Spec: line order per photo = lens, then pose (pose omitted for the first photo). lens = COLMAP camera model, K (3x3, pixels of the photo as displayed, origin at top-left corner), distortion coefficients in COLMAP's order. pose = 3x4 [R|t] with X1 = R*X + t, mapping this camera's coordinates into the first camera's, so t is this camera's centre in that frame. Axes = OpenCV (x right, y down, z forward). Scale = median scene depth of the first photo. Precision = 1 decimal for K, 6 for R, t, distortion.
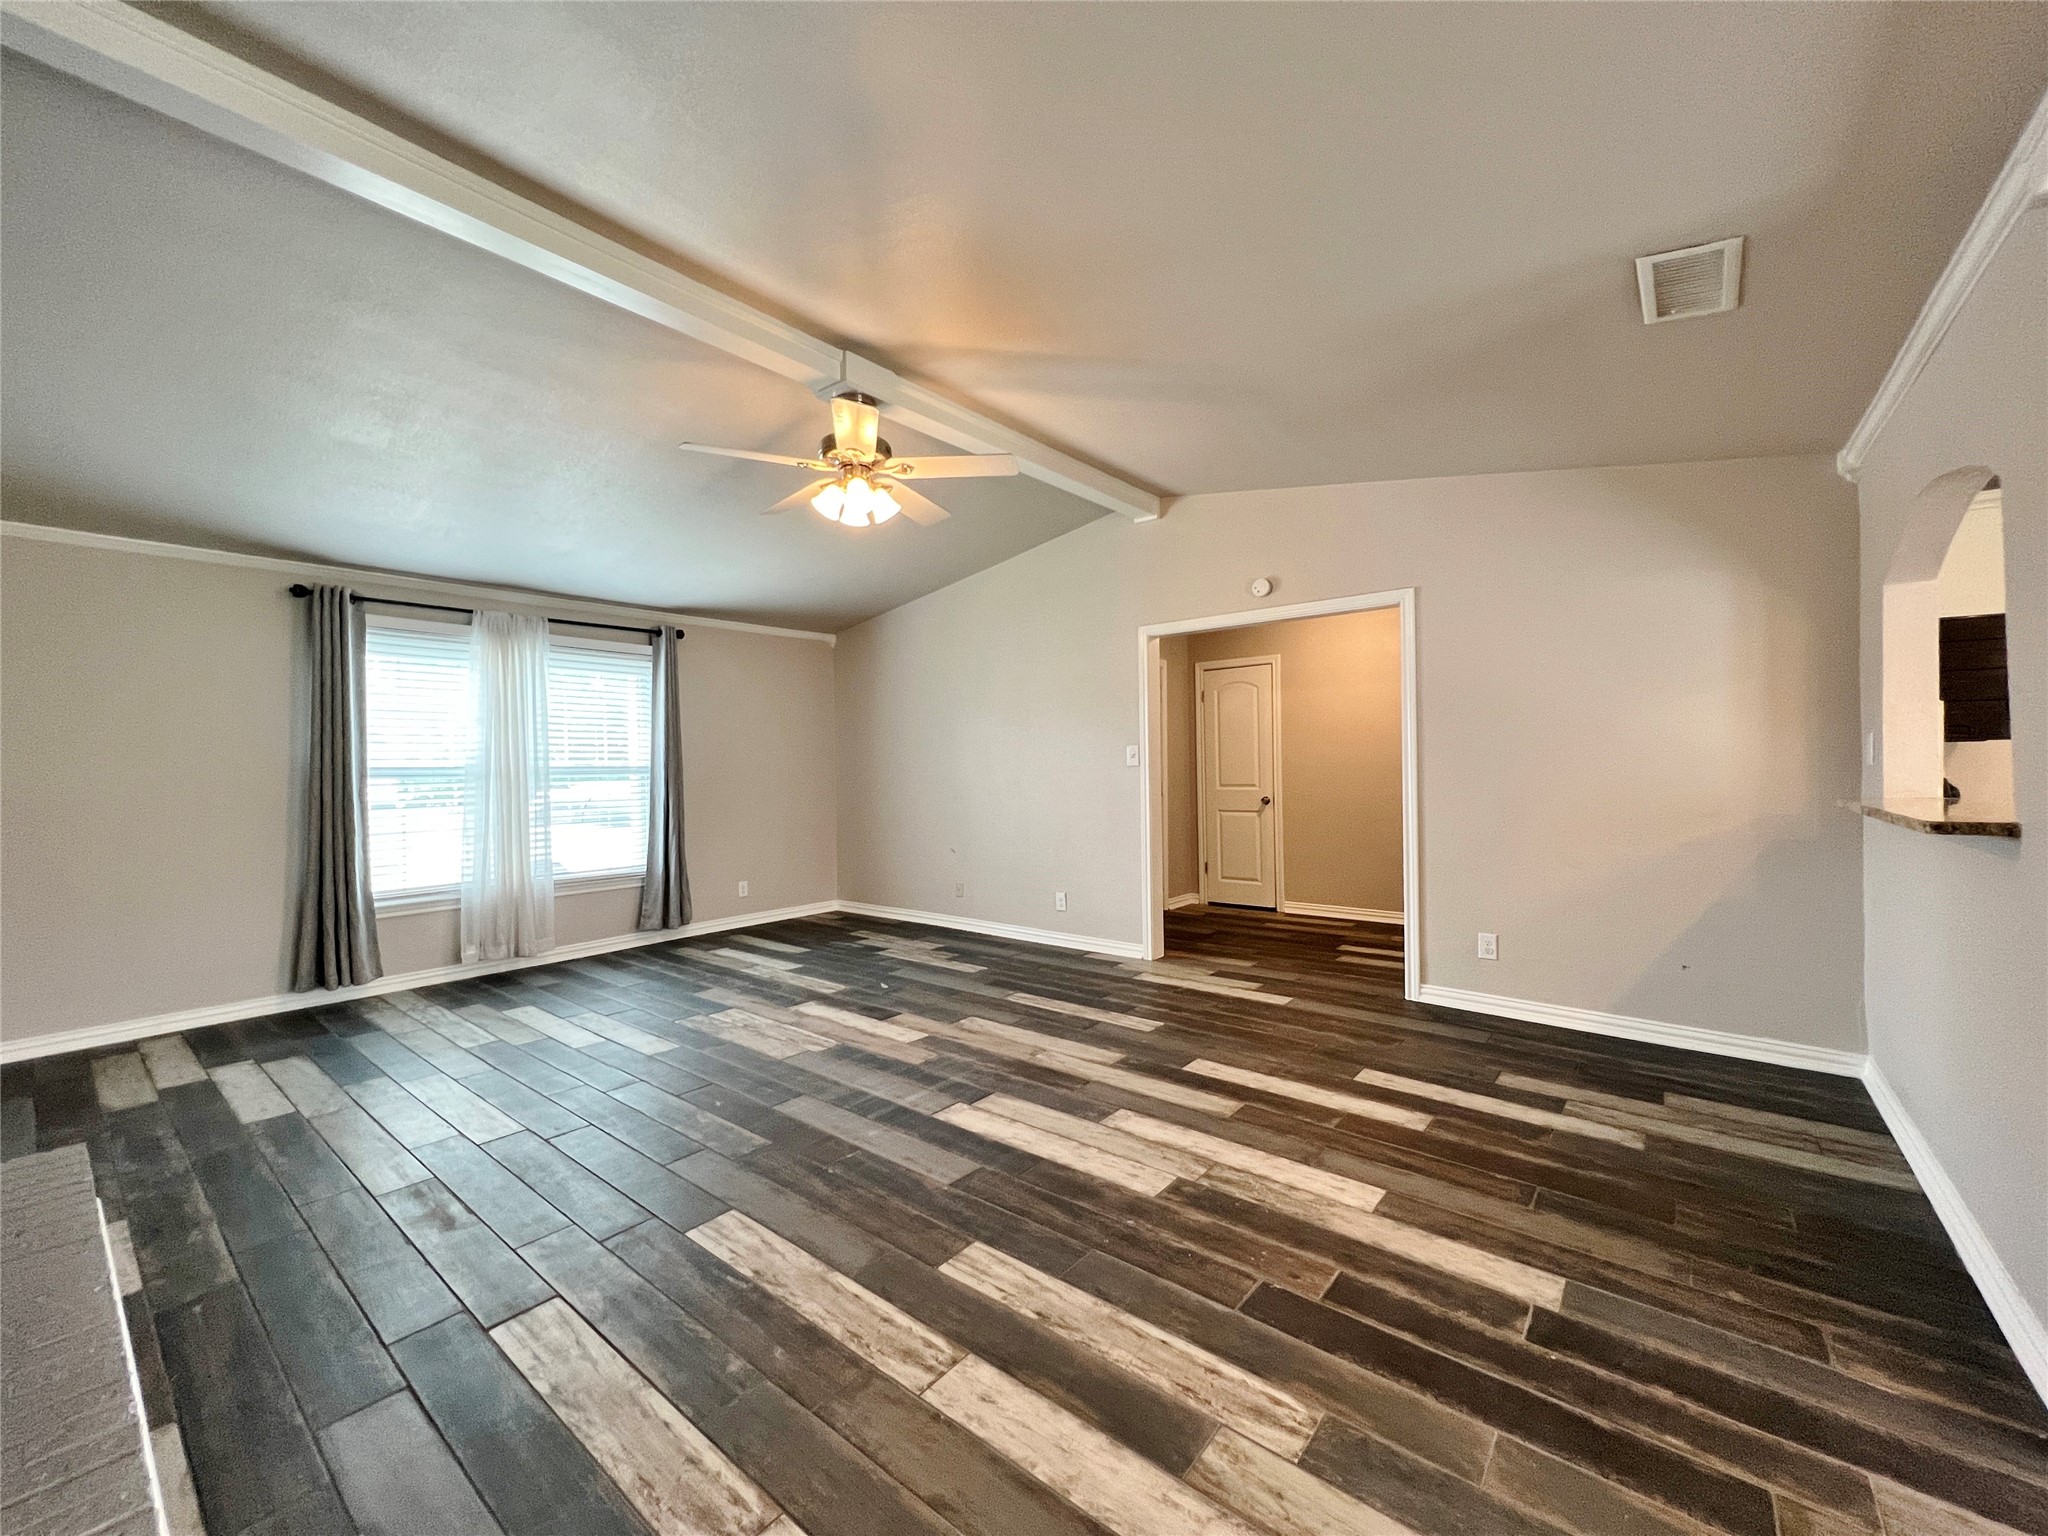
lens RADIAL K [[814.9, 0, 1024.0], [0, 814.9, 768.0], [0, 0, 1]] dist [-0.000919, 0.000401]
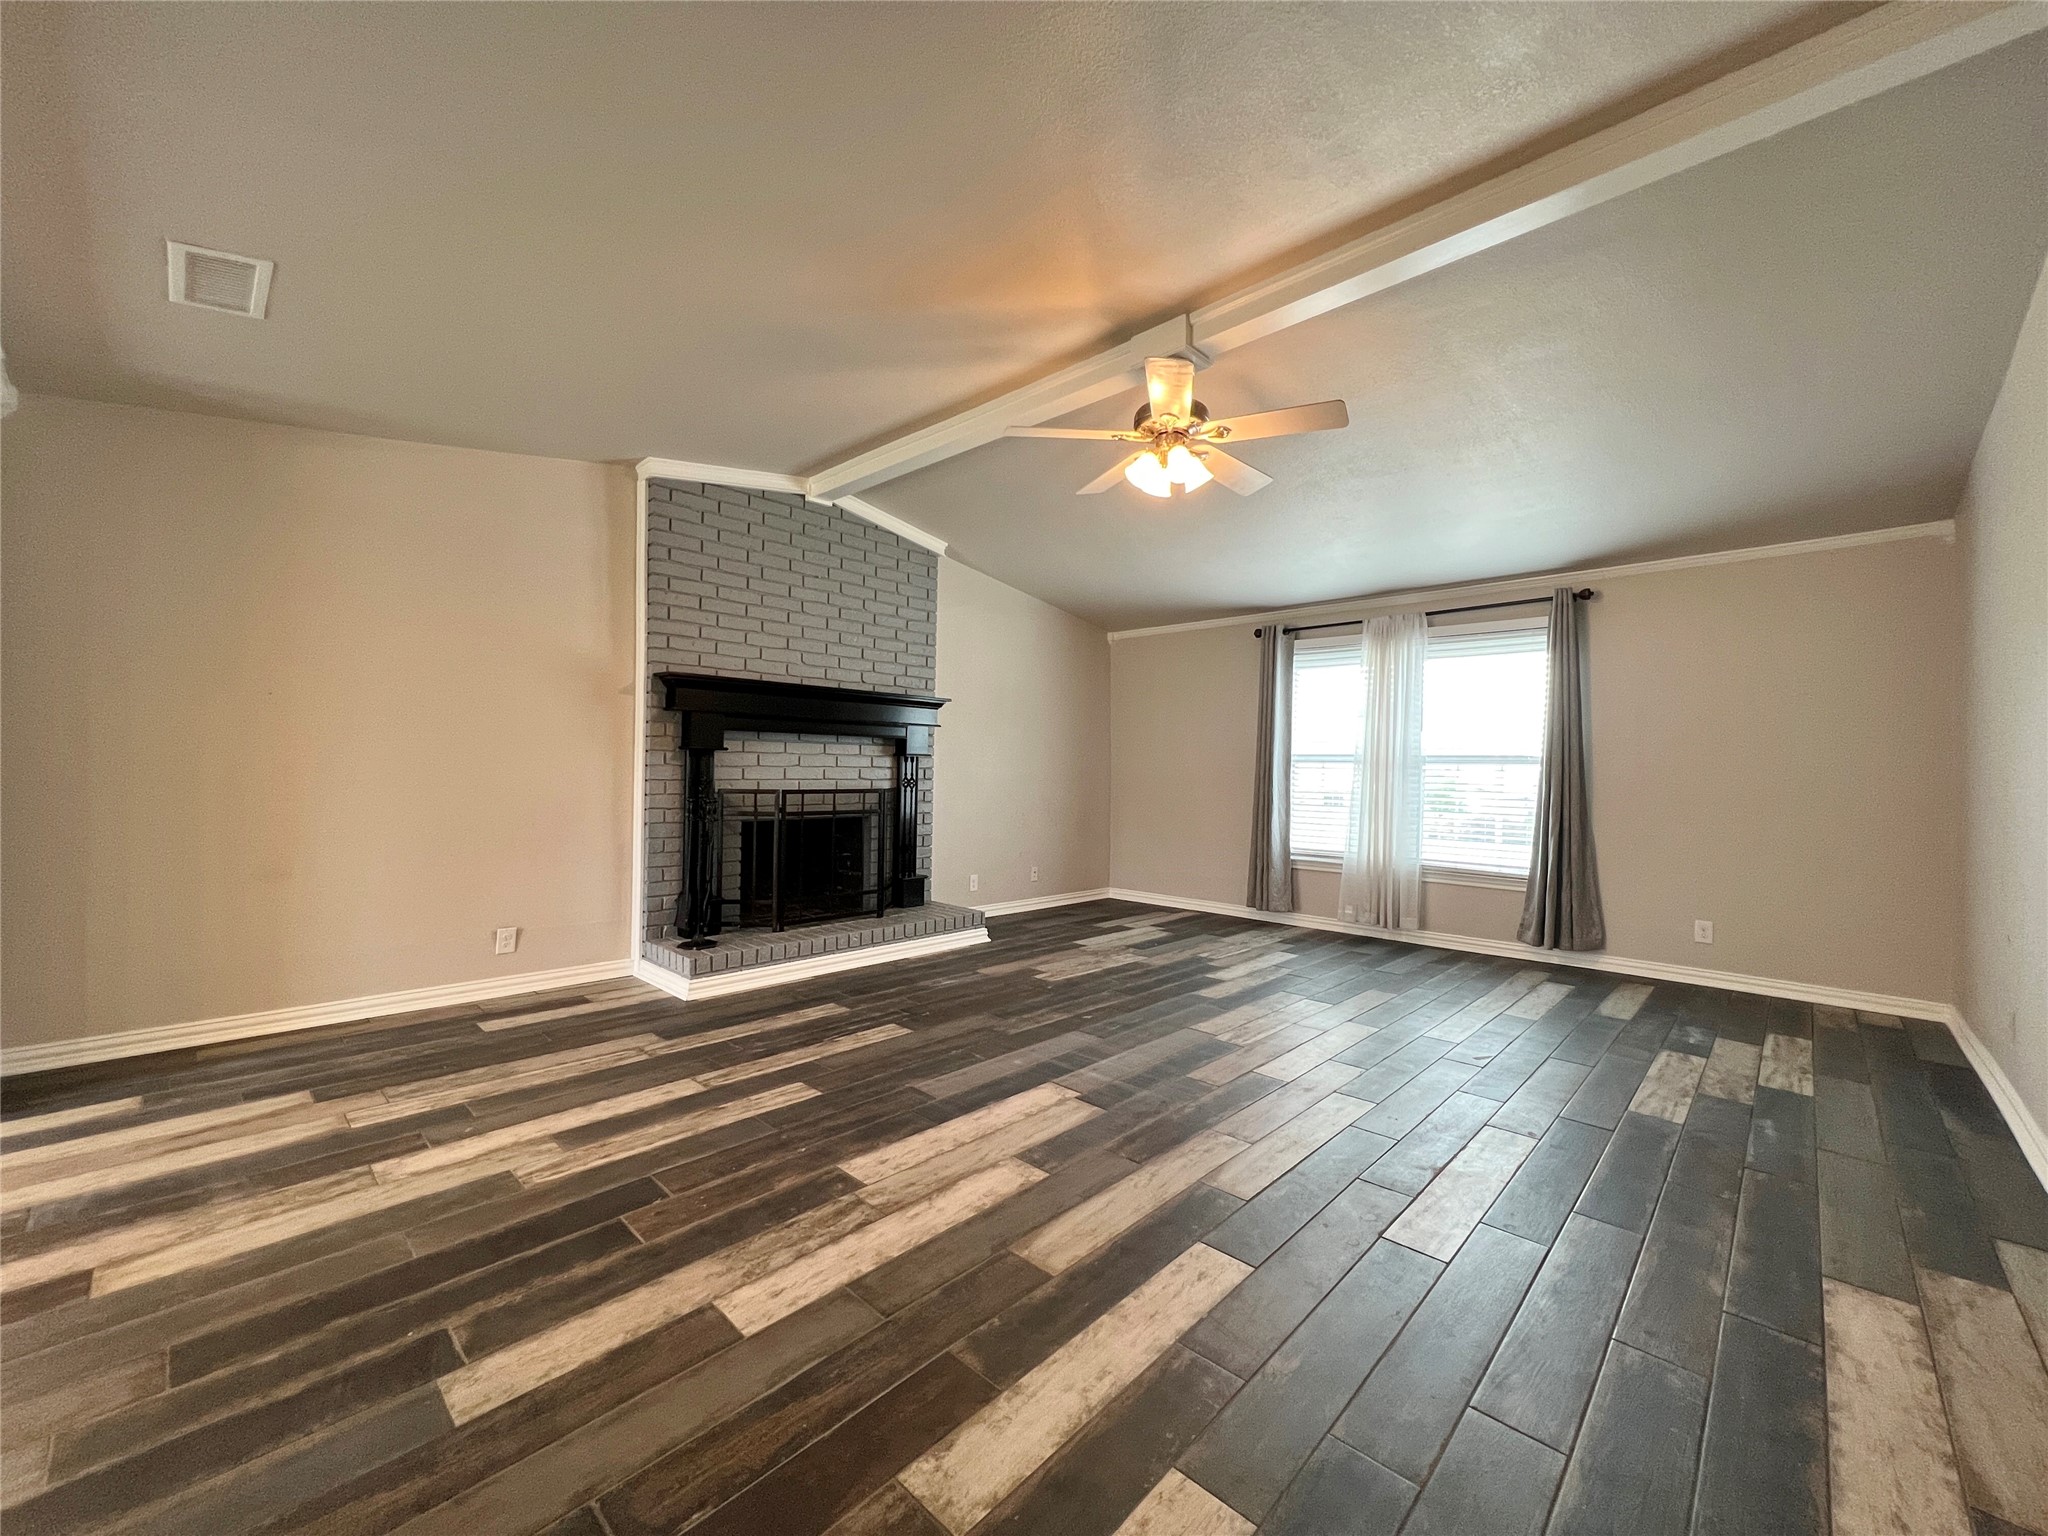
lens RADIAL K [[817.6, 0, 1024.0], [0, 817.6, 768.0], [0, 0, 1]] dist [-0.000952, 0.000859]
pose [[-0.080492, 0.009005, -0.996715, 0.821414], [-0.020052, 0.999742, 0.010652, 0.023170], [0.996554, 0.020844, -0.080291, 0.949957]]
